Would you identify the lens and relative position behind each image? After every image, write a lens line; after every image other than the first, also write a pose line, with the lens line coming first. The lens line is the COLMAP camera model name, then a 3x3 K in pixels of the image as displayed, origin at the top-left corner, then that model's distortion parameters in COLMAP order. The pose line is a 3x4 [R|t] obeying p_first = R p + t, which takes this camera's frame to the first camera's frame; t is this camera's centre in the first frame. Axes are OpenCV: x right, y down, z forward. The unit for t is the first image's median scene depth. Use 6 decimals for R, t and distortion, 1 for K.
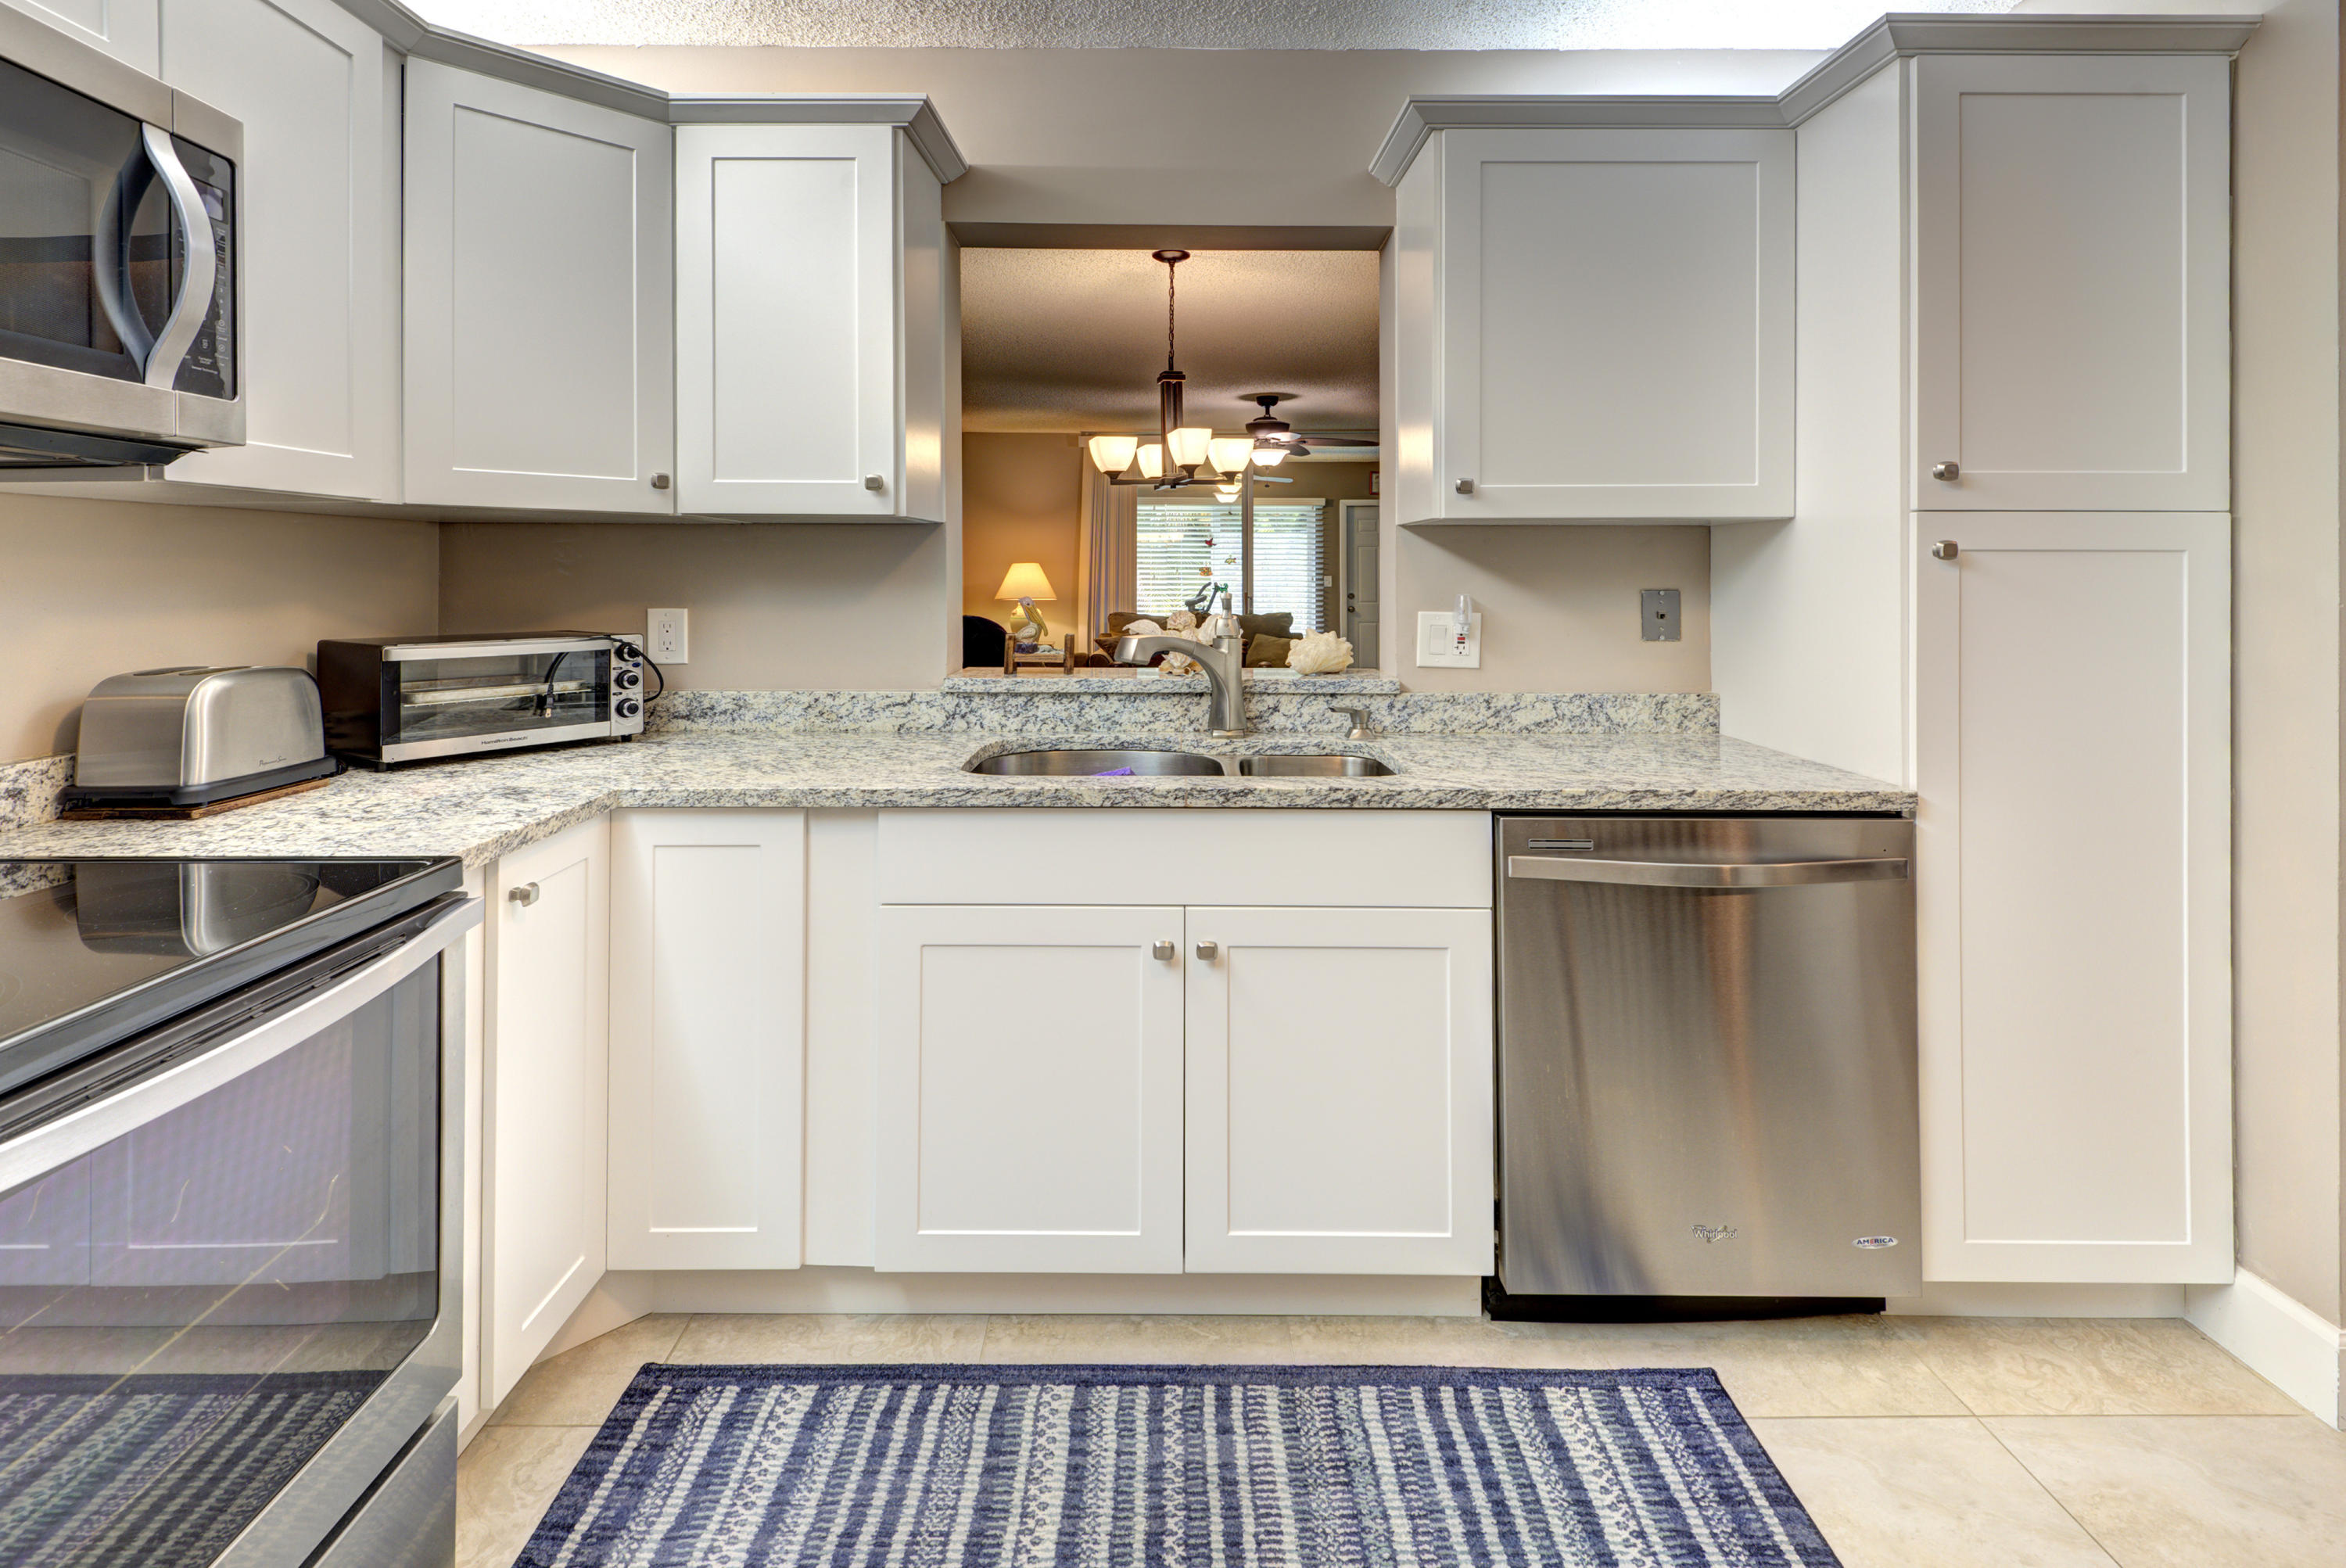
lens RADIAL K [[1177.2, 0, 1172.1], [0, 1177.2, 556.9], [0, 0, 1]] dist [0.003964, 0.000202]
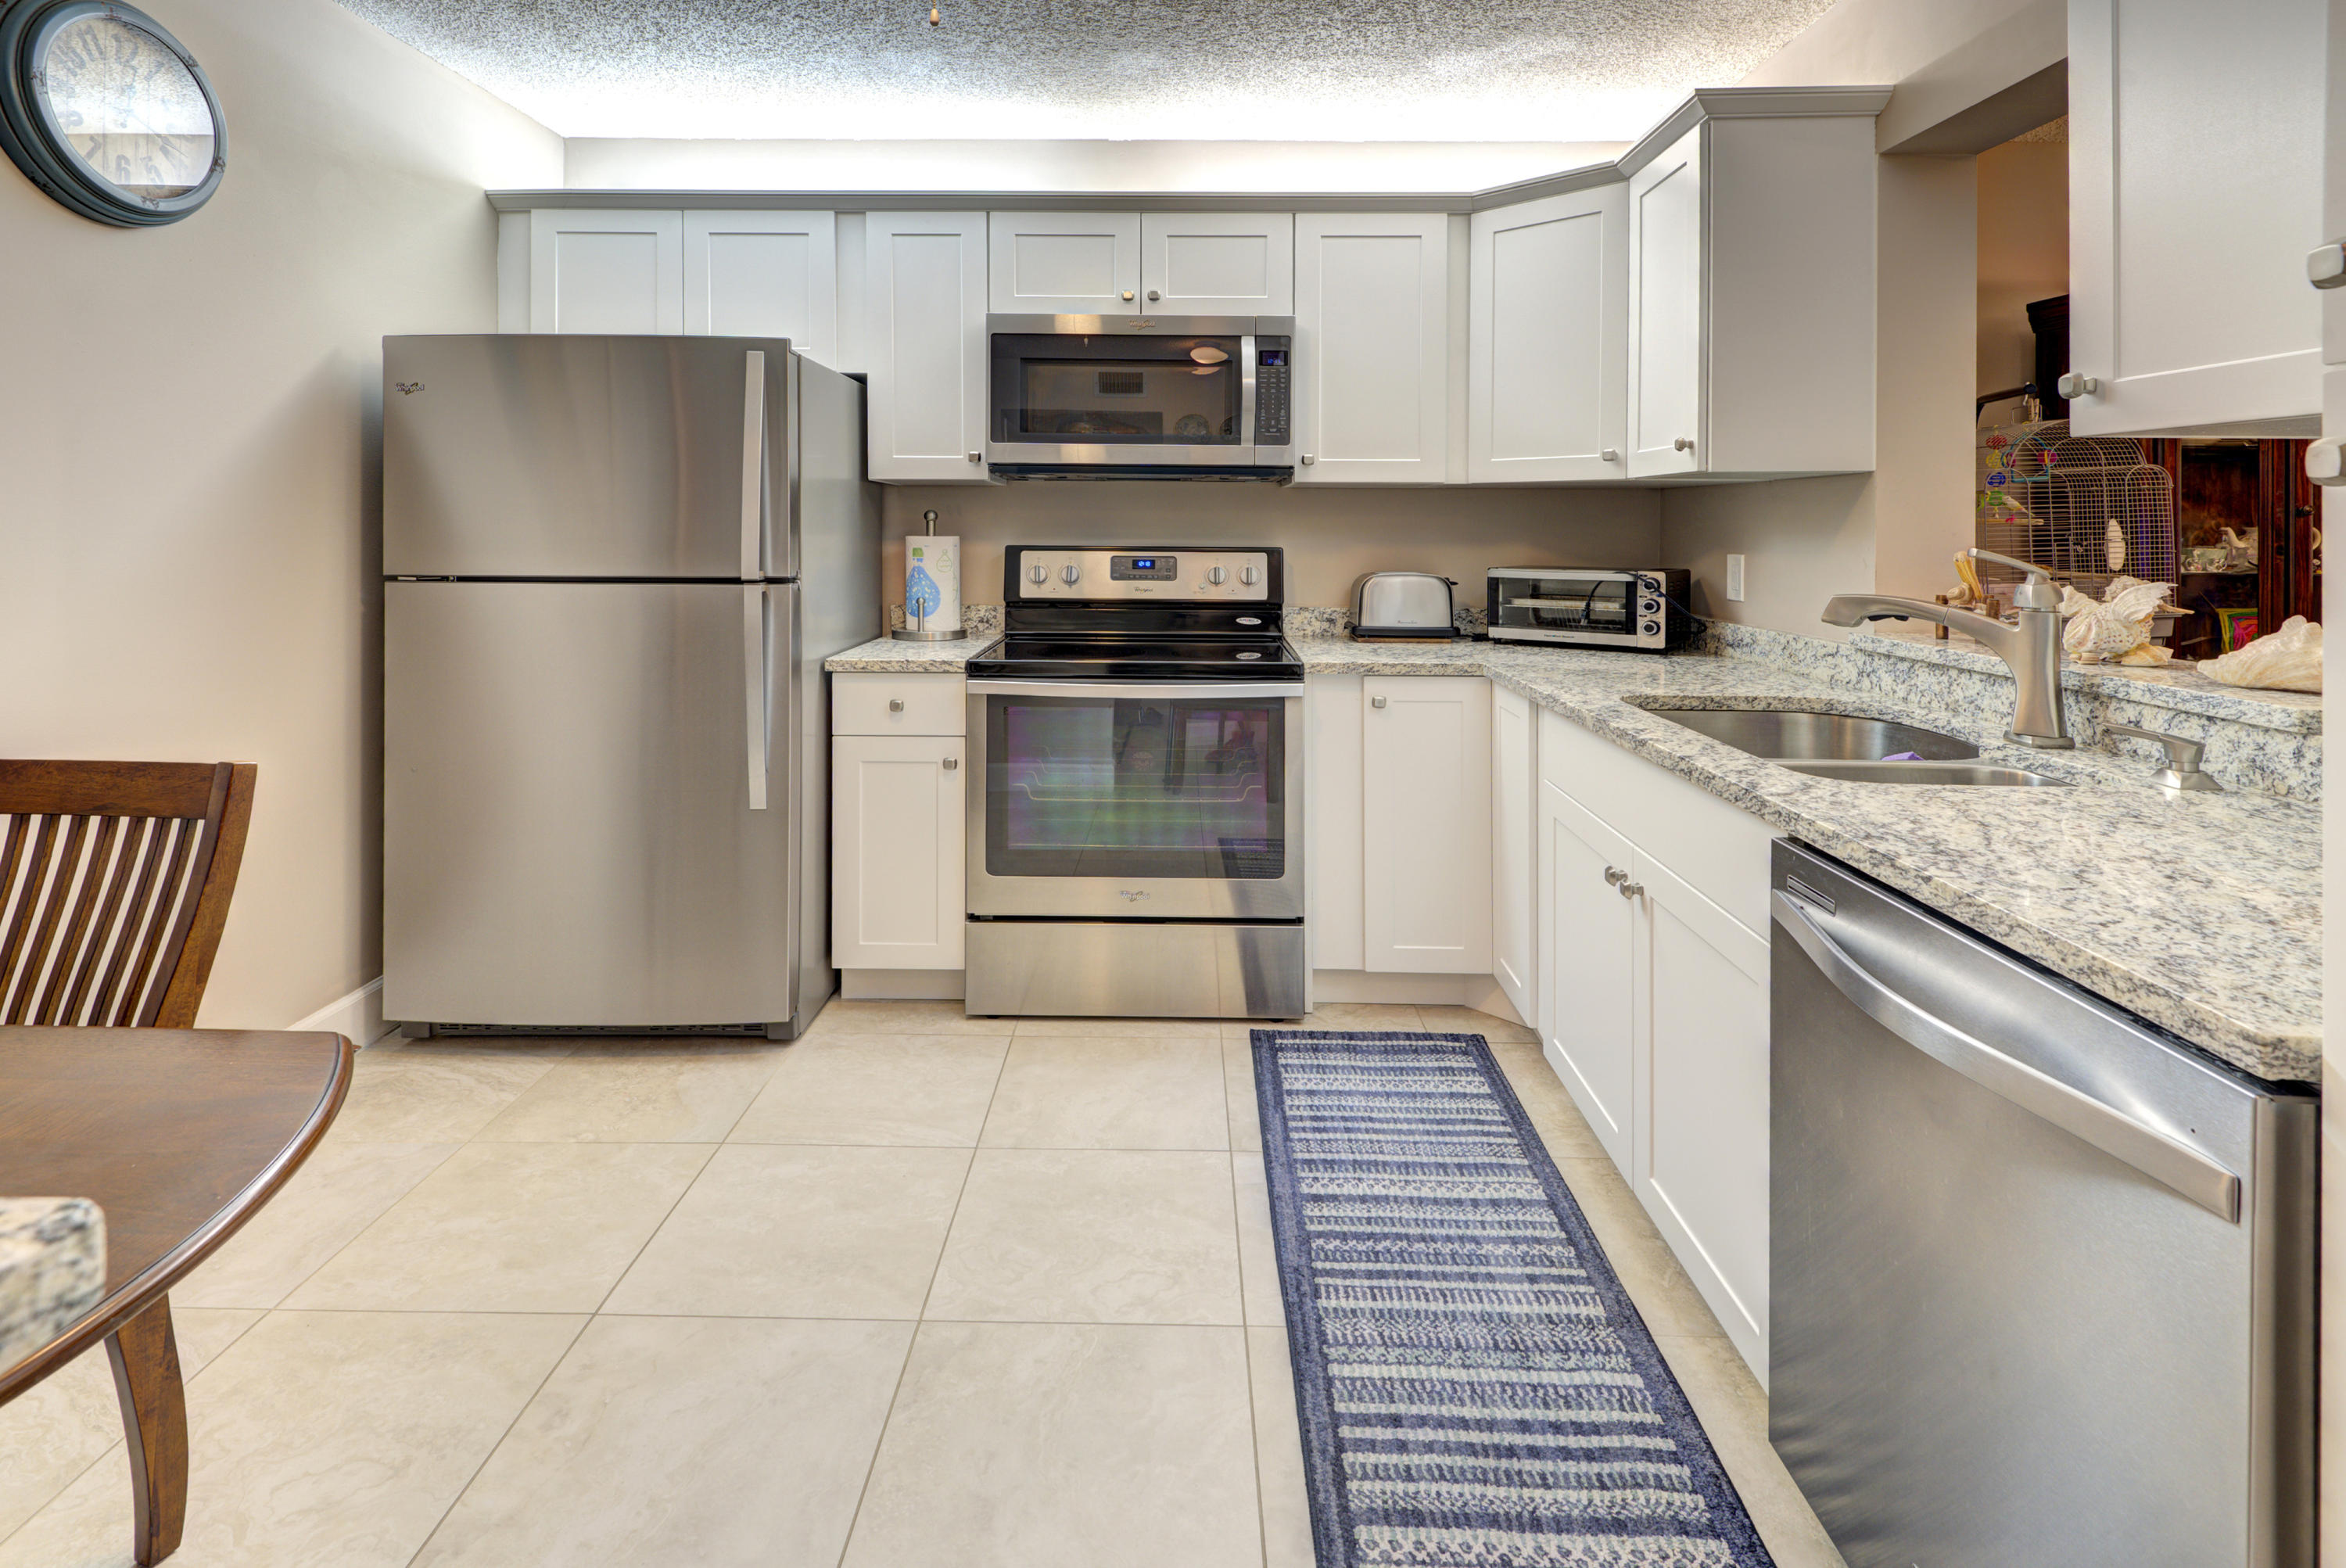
lens RADIAL K [[1169.2, 0, 1167.7], [0, 1169.2, 533.5], [0, 0, 1]] dist [0.002407, -0.000586]
pose [[-0.028859, 0.006620, -0.999562, 1.152479], [0.008173, 0.999946, 0.006387, 0.014229], [0.999550, -0.007985, -0.028911, 0.675396]]
